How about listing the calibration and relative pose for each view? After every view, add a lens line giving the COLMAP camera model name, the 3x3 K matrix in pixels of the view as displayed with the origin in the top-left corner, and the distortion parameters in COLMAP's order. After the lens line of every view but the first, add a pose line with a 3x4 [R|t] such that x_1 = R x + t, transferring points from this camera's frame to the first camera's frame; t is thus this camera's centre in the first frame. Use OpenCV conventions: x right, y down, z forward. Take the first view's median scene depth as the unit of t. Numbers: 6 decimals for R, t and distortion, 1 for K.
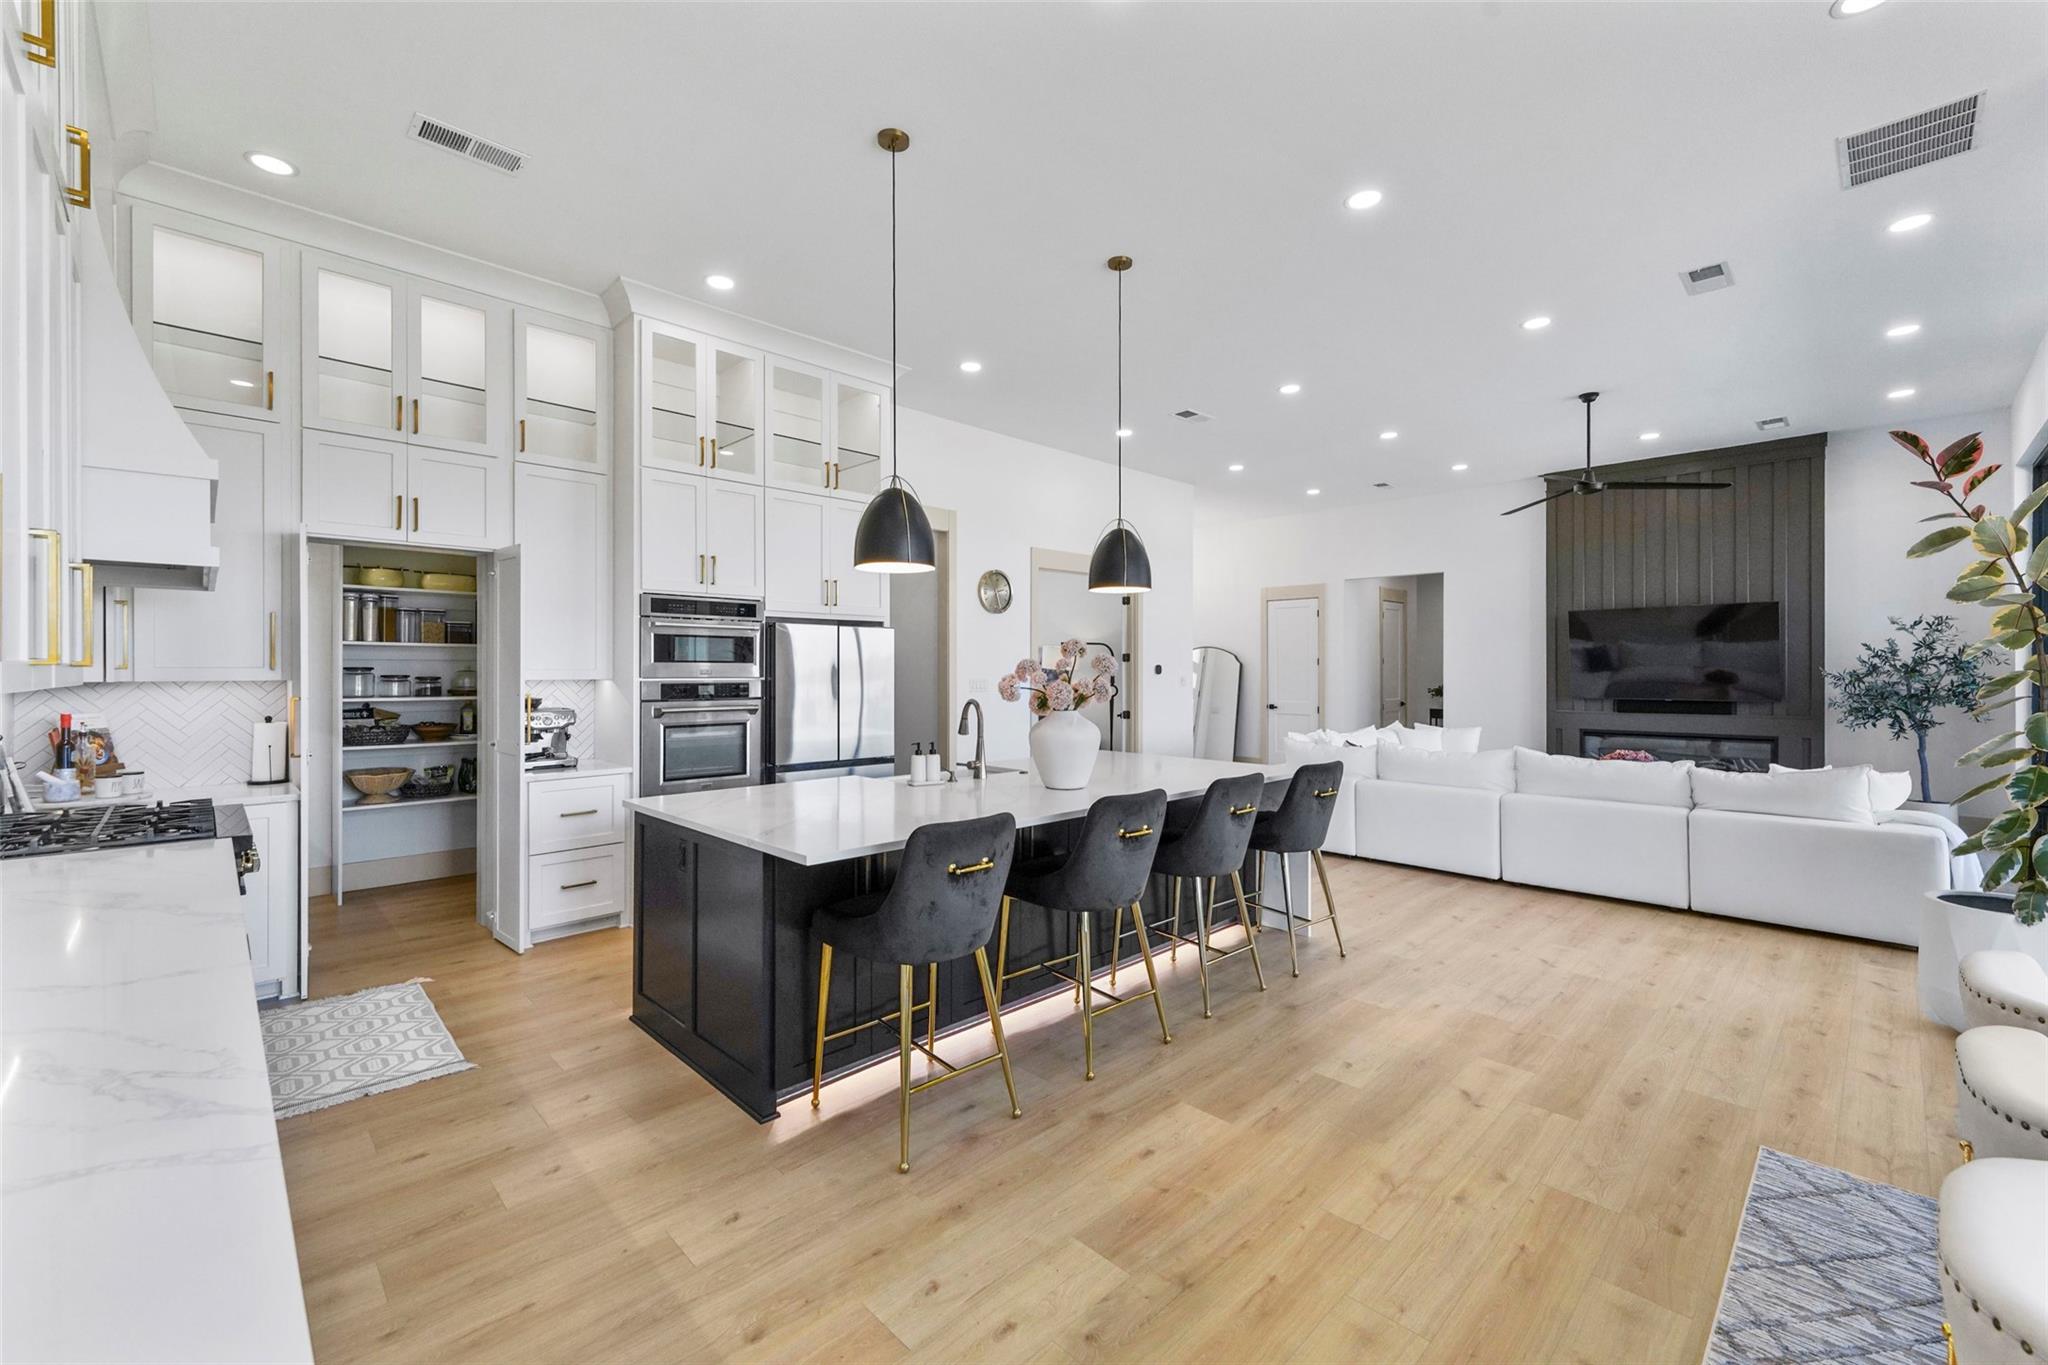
lens RADIAL K [[839.3, 0, 1018.4], [0, 839.3, 675.5], [0, 0, 1]] dist [0.003471, 0.000058]
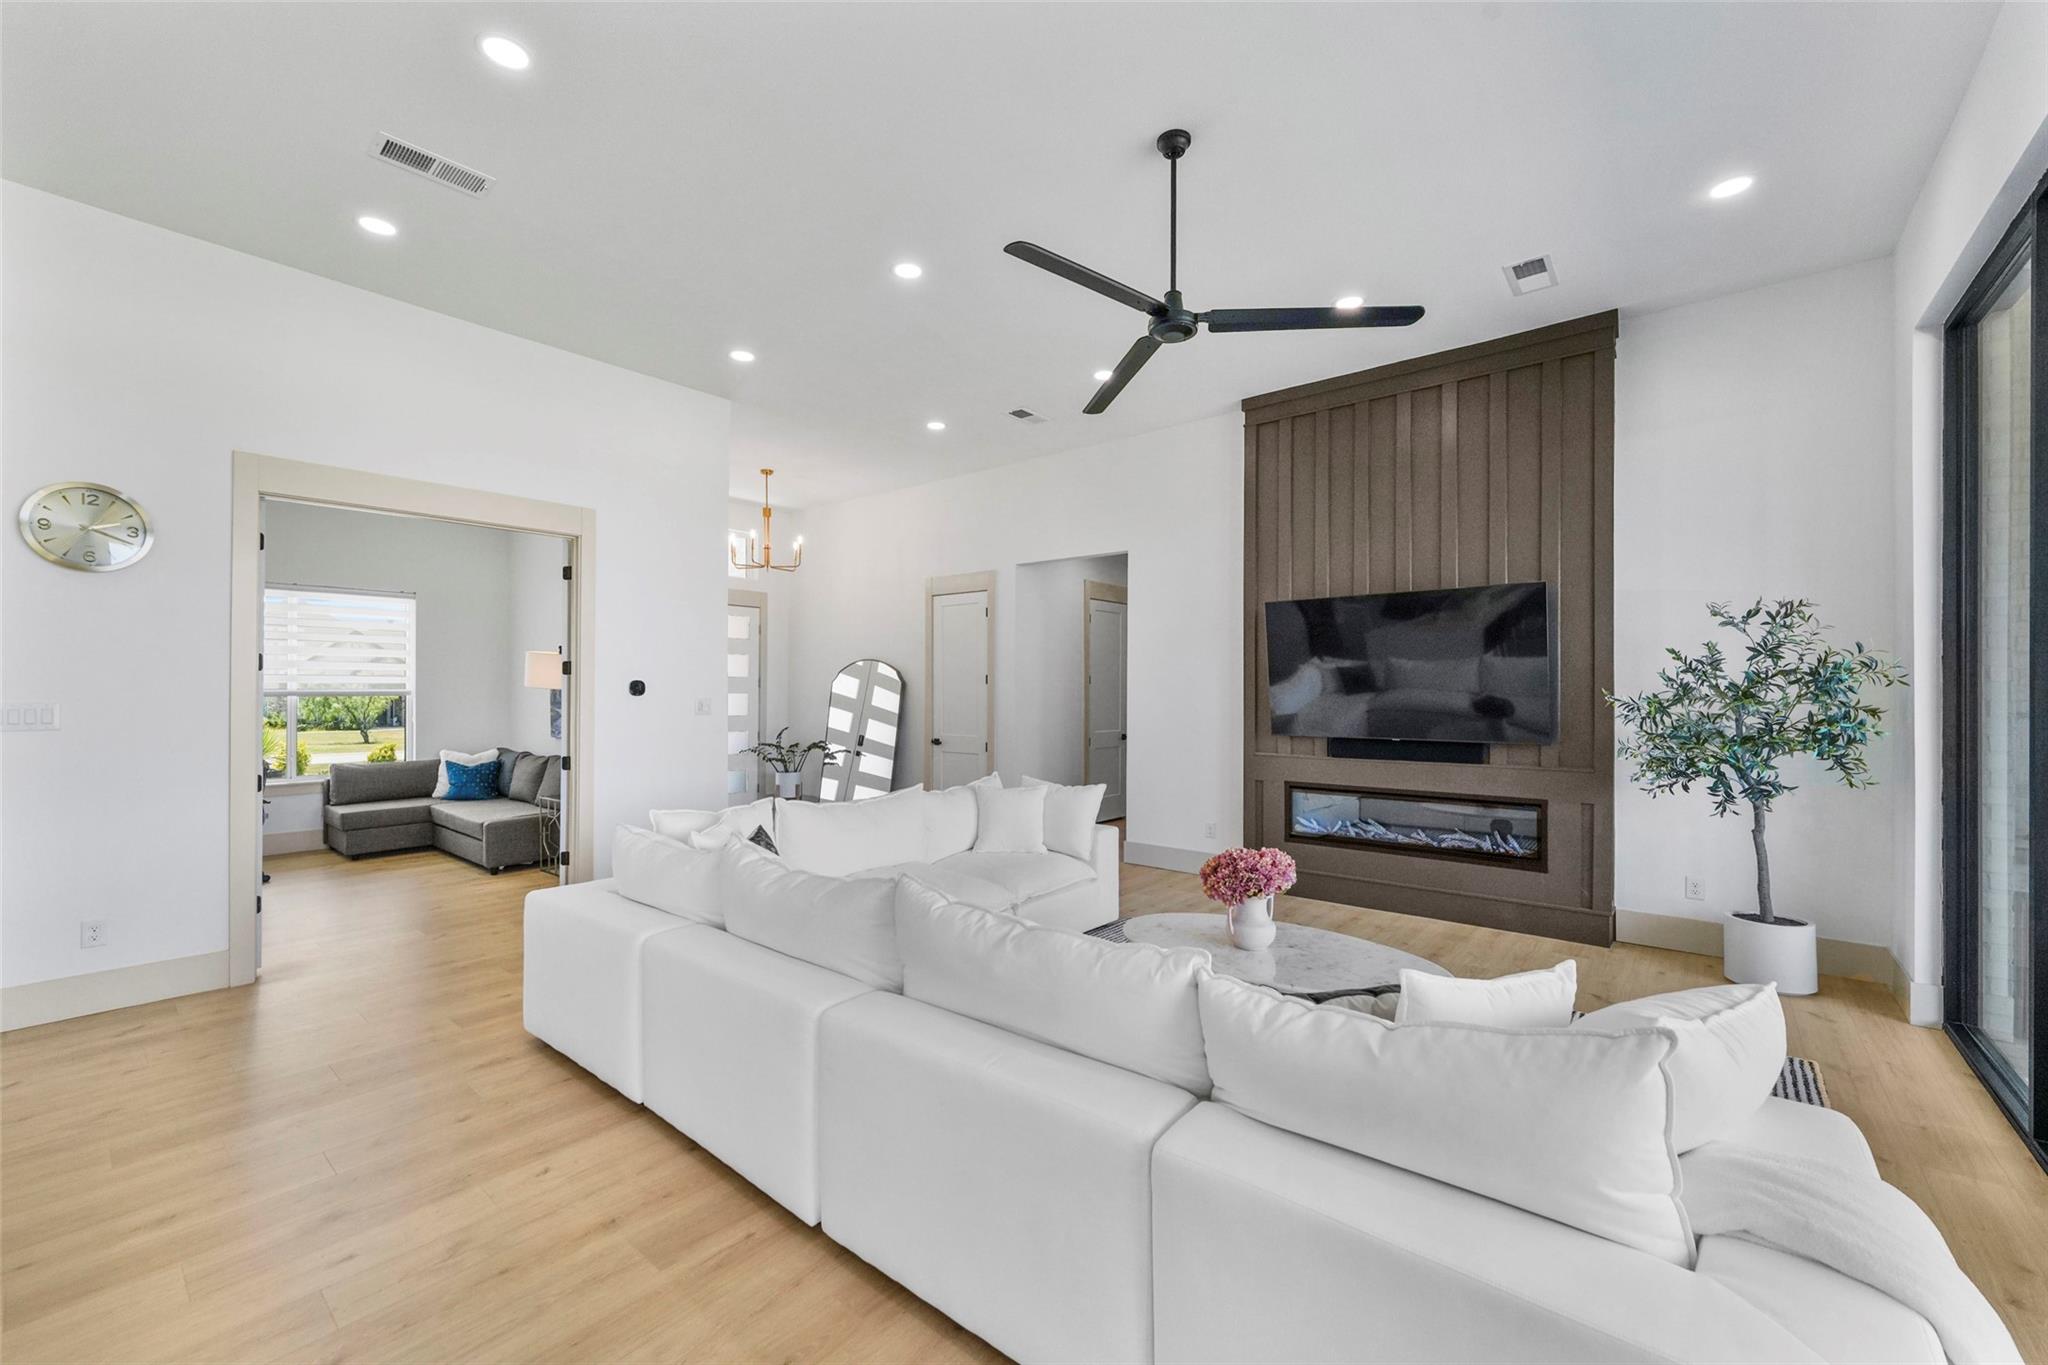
lens RADIAL K [[831.3, 0, 1022.9], [0, 831.3, 694.7], [0, 0, 1]] dist [0.016169, -0.000124]
pose [[0.992551, 0.004743, 0.121737, 0.697341], [-0.004309, 0.999983, -0.003833, -0.002357], [-0.121753, 0.003280, 0.992555, 0.681718]]
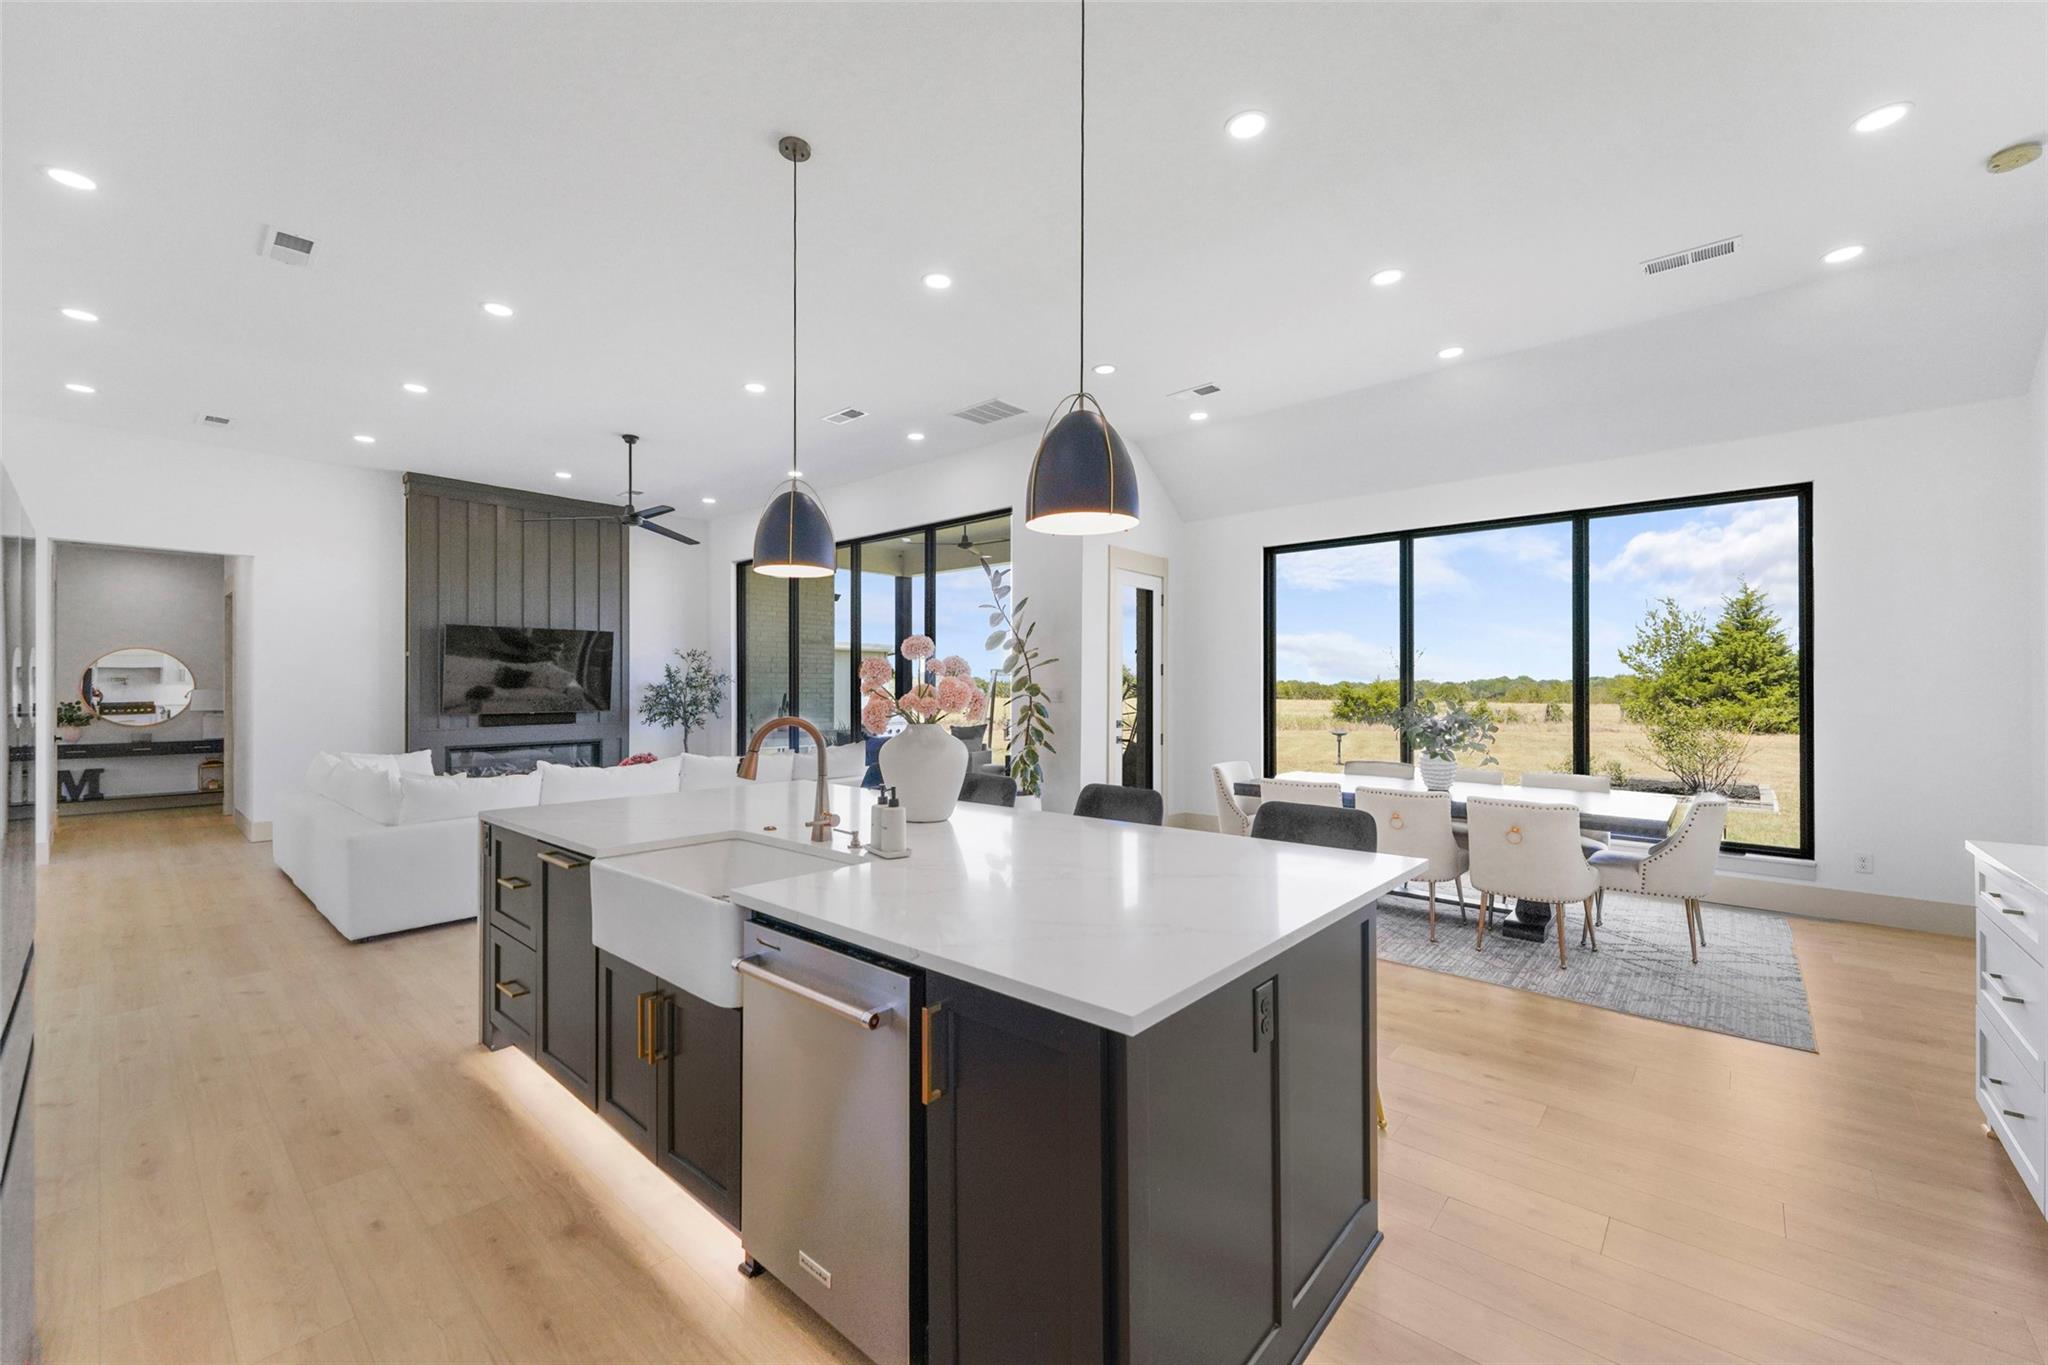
lens RADIAL K [[813.5, 0, 1011.5], [0, 813.5, 688.1], [0, 0, 1]] dist [0.001470, 0.000160]
pose [[-0.072723, 0.004932, 0.997340, -0.567067], [0.006314, 0.999970, -0.004485, 0.009656], [-0.997332, 0.005971, -0.072752, 0.758576]]
